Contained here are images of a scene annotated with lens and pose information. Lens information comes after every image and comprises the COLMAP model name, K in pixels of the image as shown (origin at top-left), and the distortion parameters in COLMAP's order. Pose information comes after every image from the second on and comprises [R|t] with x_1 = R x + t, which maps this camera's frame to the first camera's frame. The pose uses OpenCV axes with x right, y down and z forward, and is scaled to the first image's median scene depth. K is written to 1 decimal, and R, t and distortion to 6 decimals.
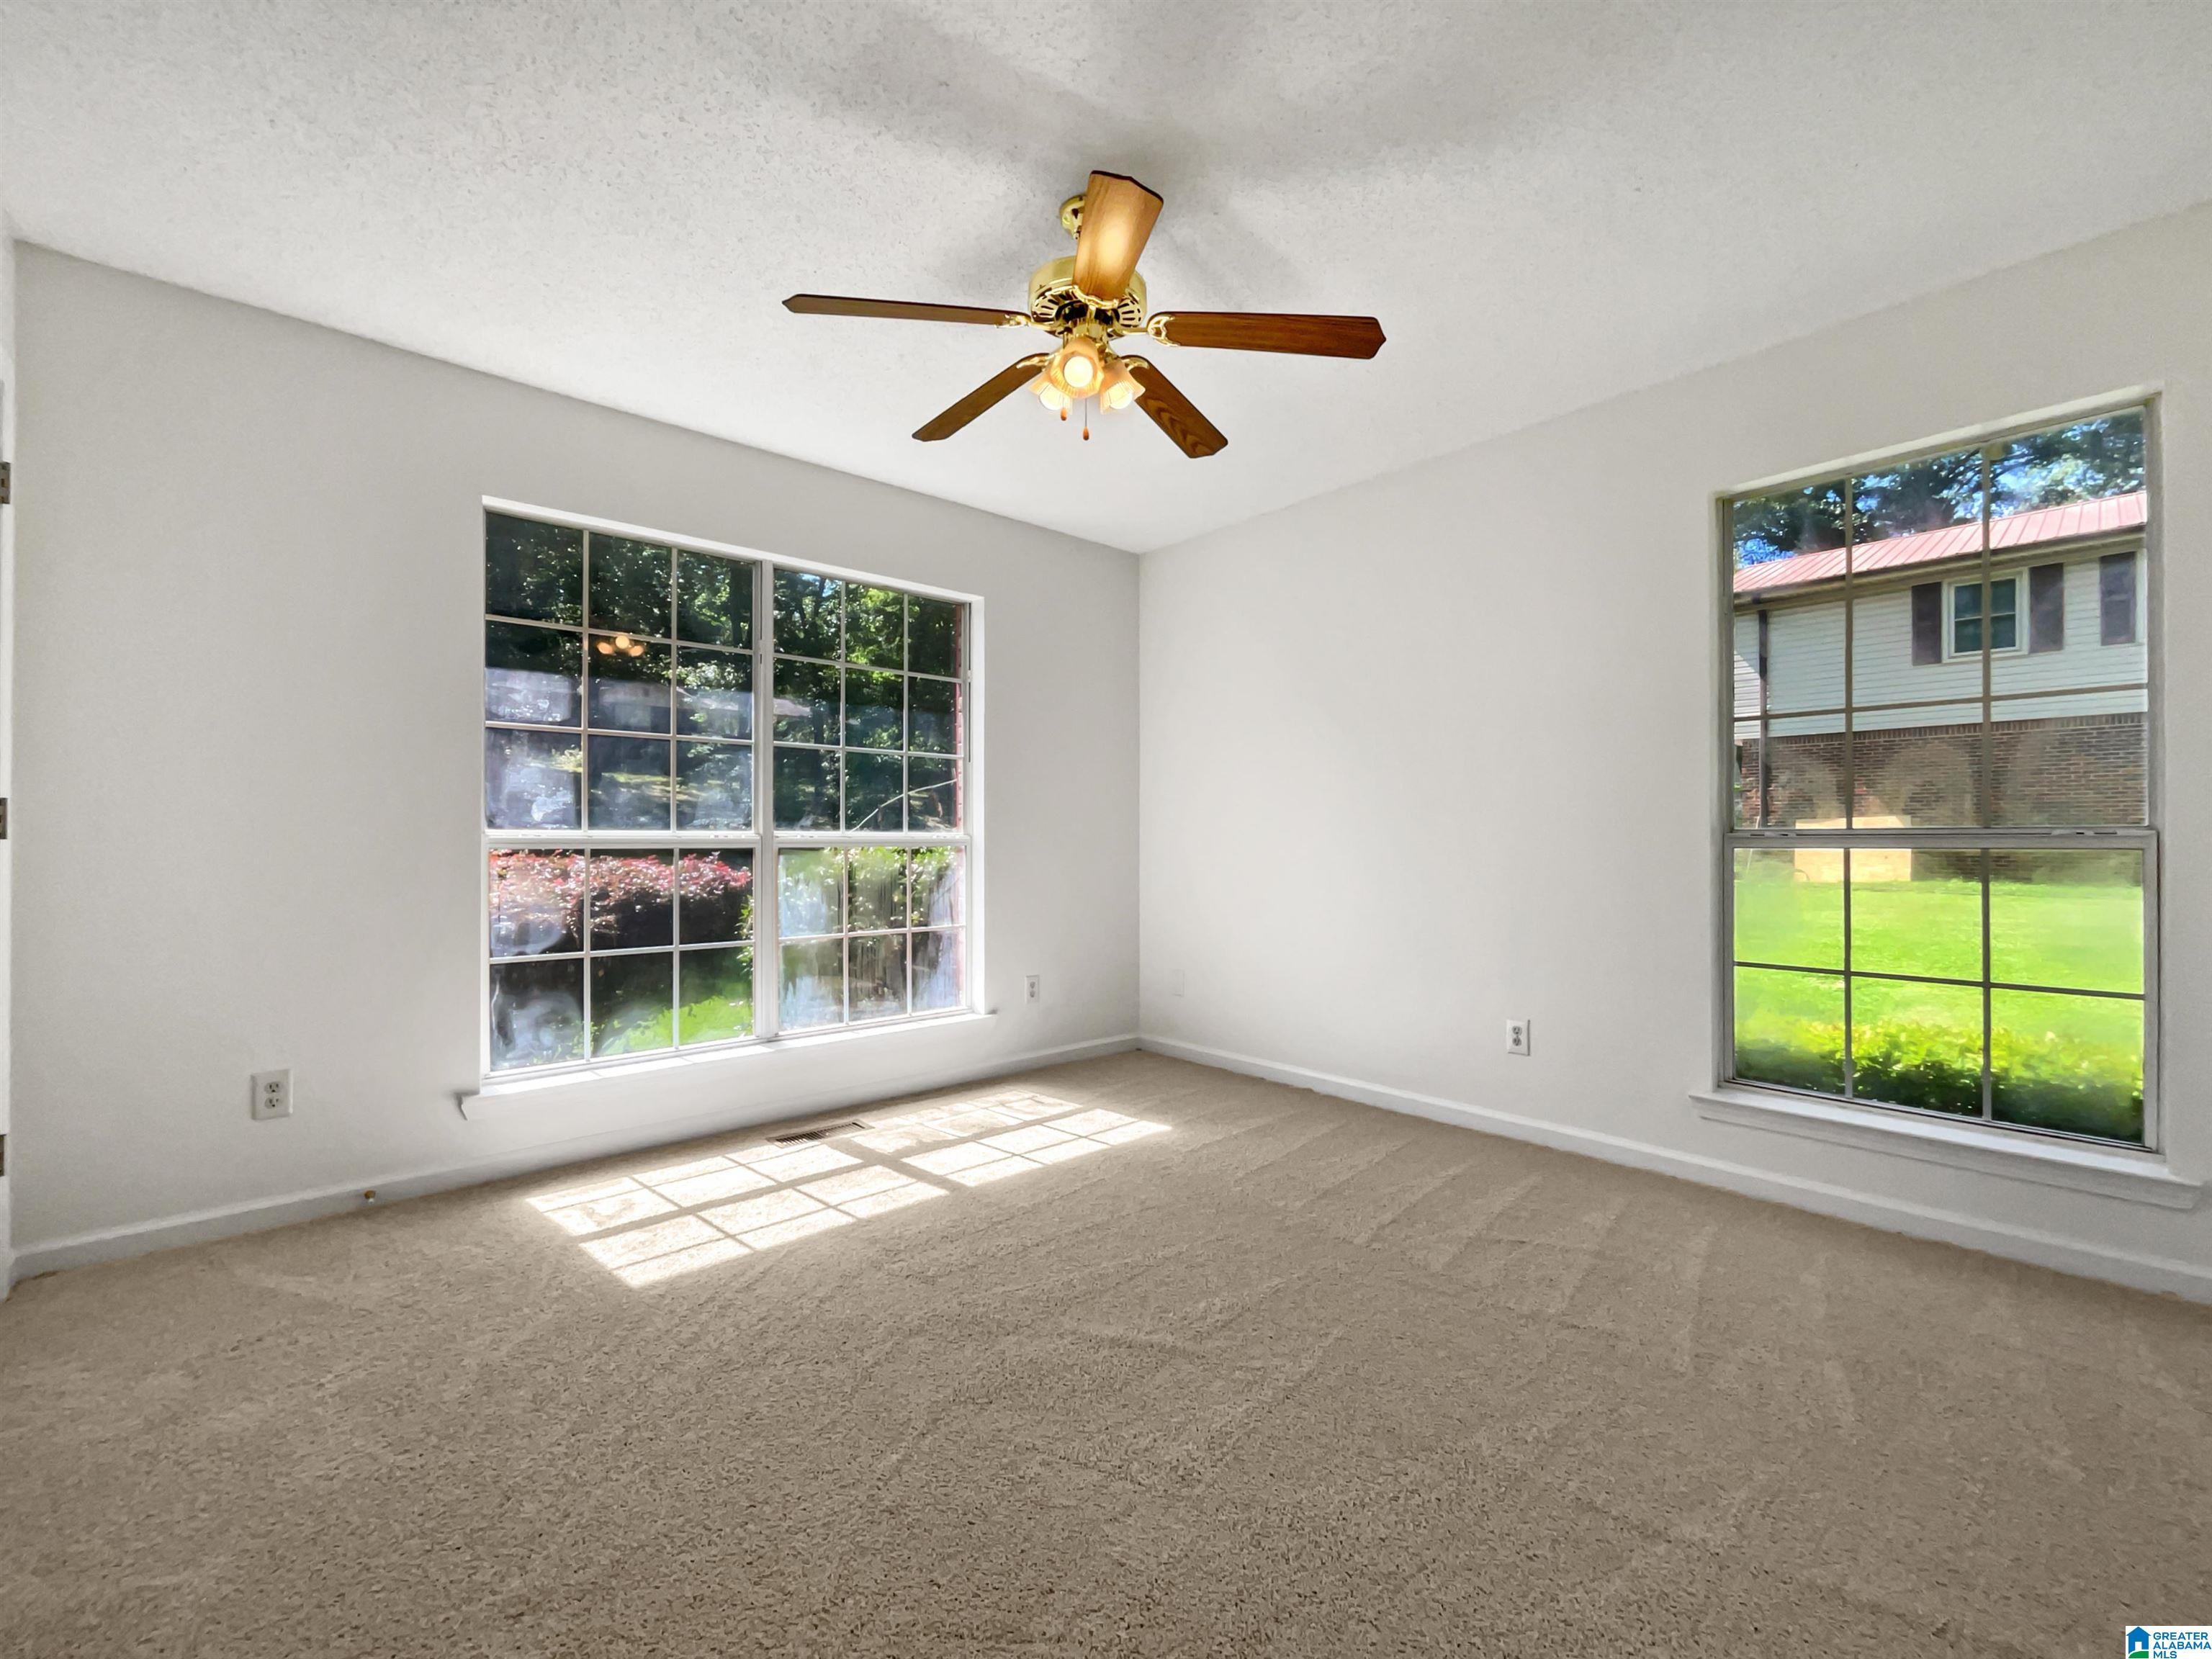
lens RADIAL K [[908.1, 0, 1106.0], [0, 908.1, 829.5], [0, 0, 1]] dist [-0.000050, -0.010046]
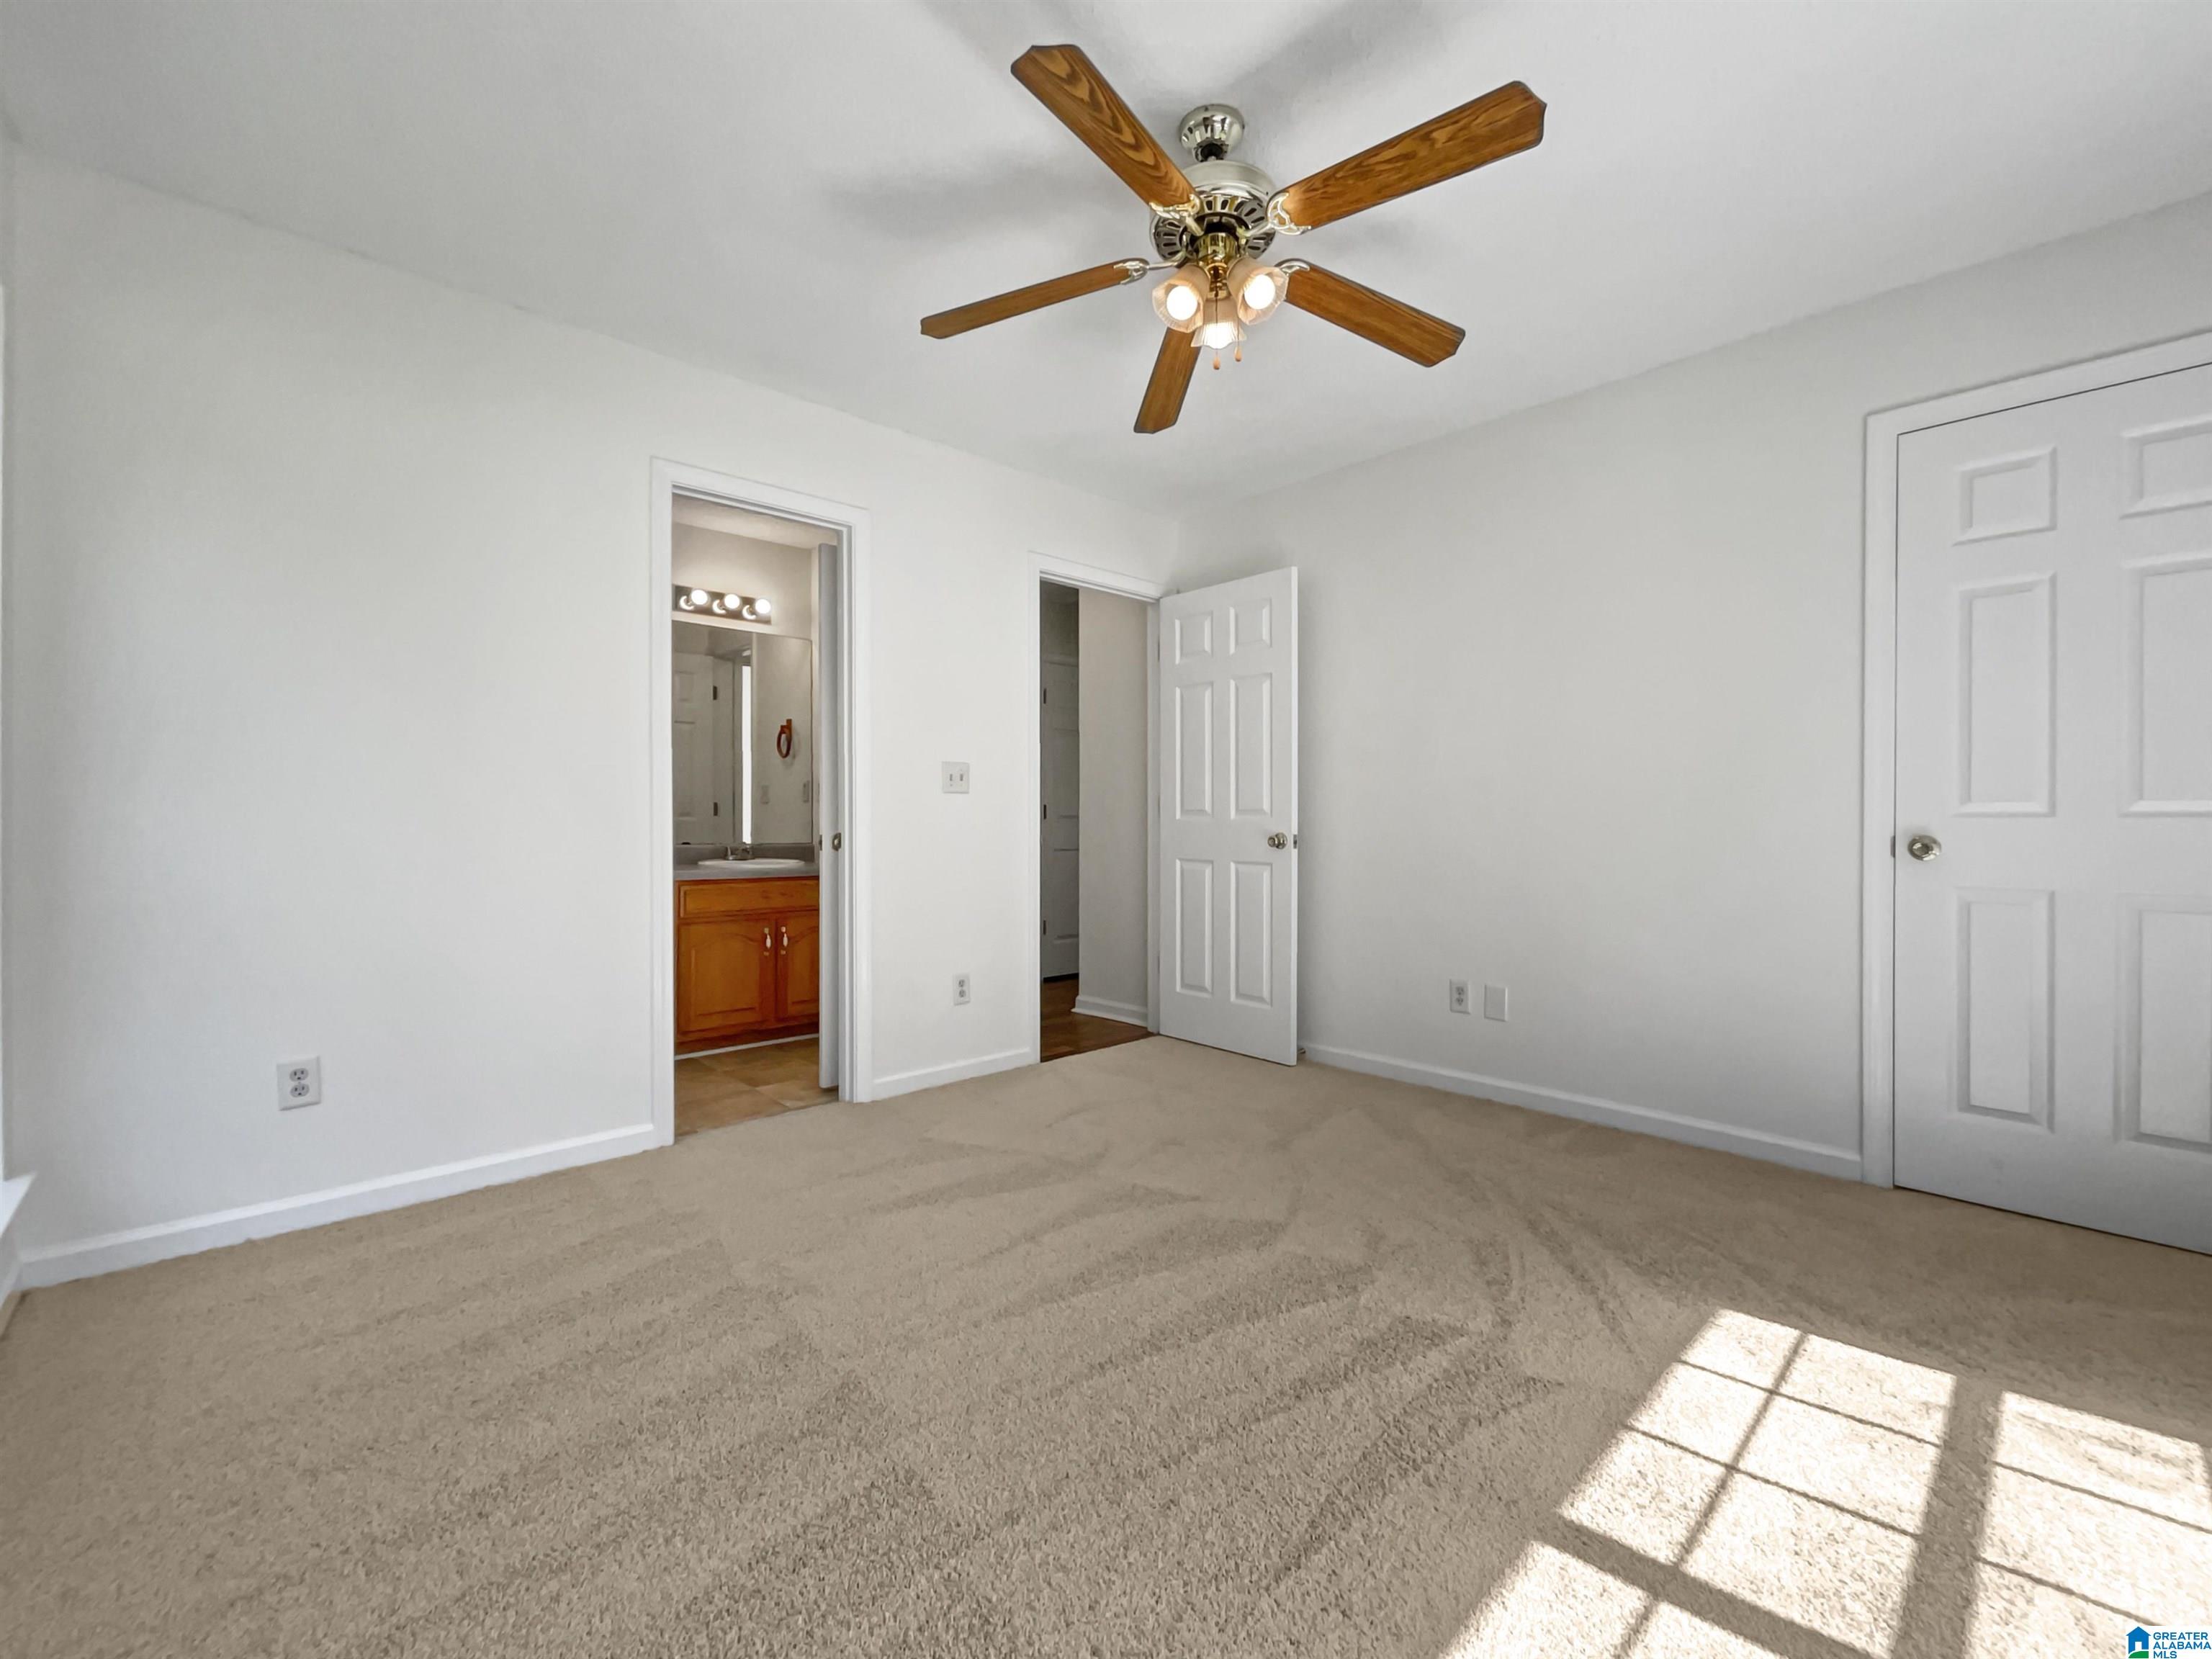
lens RADIAL K [[908.1, 0, 1106.0], [0, 908.1, 829.5], [0, 0, 1]] dist [-0.000050, -0.010046]
pose [[-0.999846, 0.000761, -0.017532, 0.091348], [0.000788, 0.999999, -0.001505, 0.032575], [0.017531, -0.001519, -0.999845, 1.618970]]
